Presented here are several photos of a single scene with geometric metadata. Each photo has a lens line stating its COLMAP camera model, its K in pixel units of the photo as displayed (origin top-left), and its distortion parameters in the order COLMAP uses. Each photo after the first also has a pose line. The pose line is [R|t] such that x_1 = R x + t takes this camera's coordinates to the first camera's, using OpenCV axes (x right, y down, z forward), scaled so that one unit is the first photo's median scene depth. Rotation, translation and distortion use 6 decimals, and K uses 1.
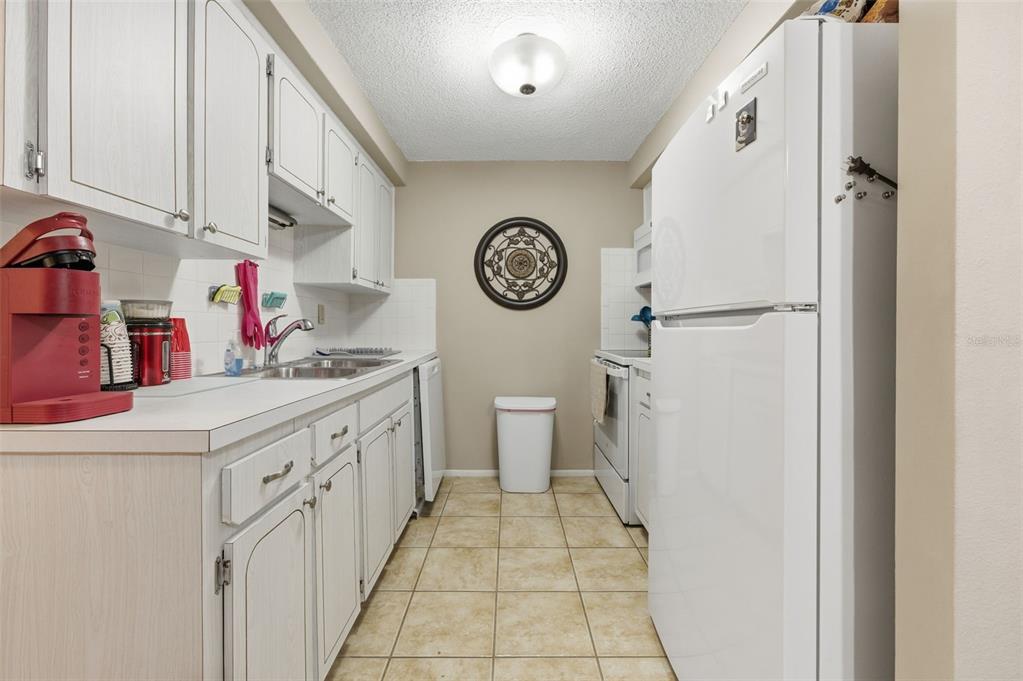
lens RADIAL K [[425.5, 0, 511.3], [0, 425.5, 328.6], [0, 0, 1]] dist [-0.002695, 0.006352]
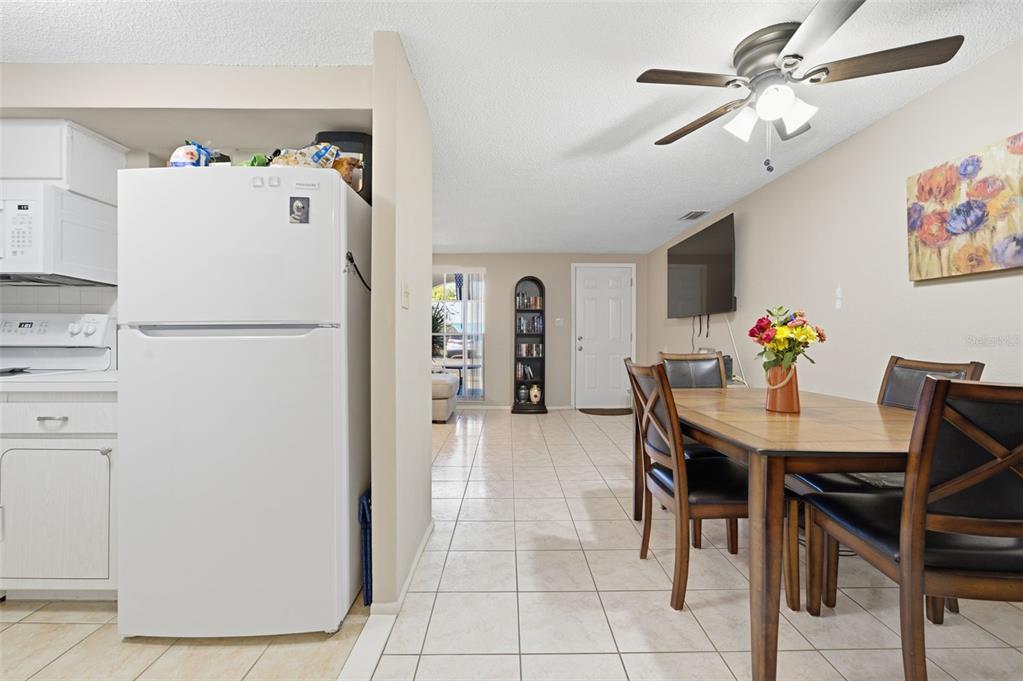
lens RADIAL K [[424.3, 0, 503.5], [0, 424.3, 336.1], [0, 0, 1]] dist [-0.002562, 0.003037]
pose [[0.019893, -0.004089, 0.999794, -0.336690], [0.005102, 0.999979, 0.003988, -0.003024], [-0.999789, 0.005021, 0.019913, 0.069445]]
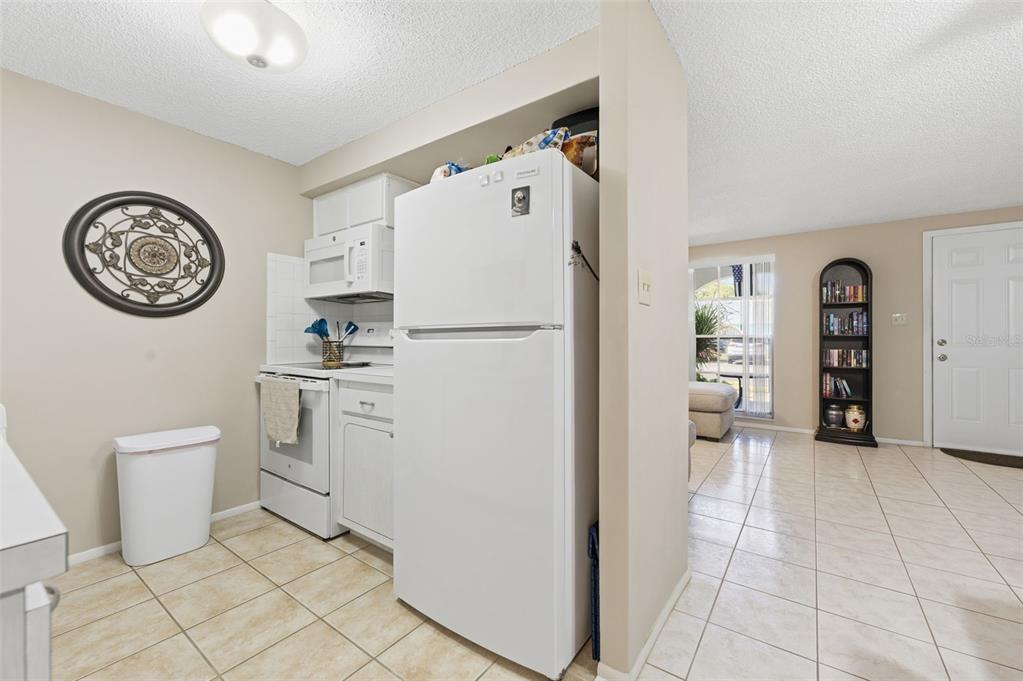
lens RADIAL K [[424.3, 0, 503.5], [0, 424.3, 336.1], [0, 0, 1]] dist [-0.002562, 0.003037]
pose [[0.594778, 0.001789, 0.803888, -0.215921], [0.006375, 0.999956, -0.006942, -0.001755], [-0.803865, 0.009254, 0.594740, 0.061585]]
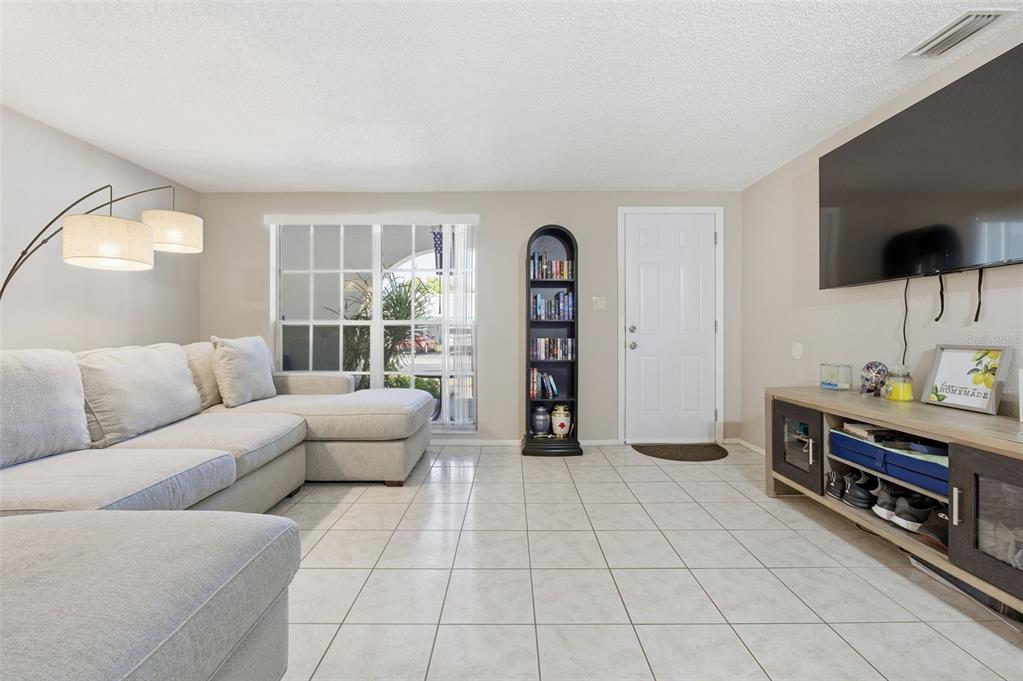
lens RADIAL K [[425.5, 0, 511.3], [0, 425.5, 328.6], [0, 0, 1]] dist [-0.002695, 0.006352]
pose [[0.002459, 0.002568, 0.999994, 0.663006], [0.007438, 0.999969, -0.002586, 0.022678], [-0.999969, 0.007444, 0.002440, 0.104527]]
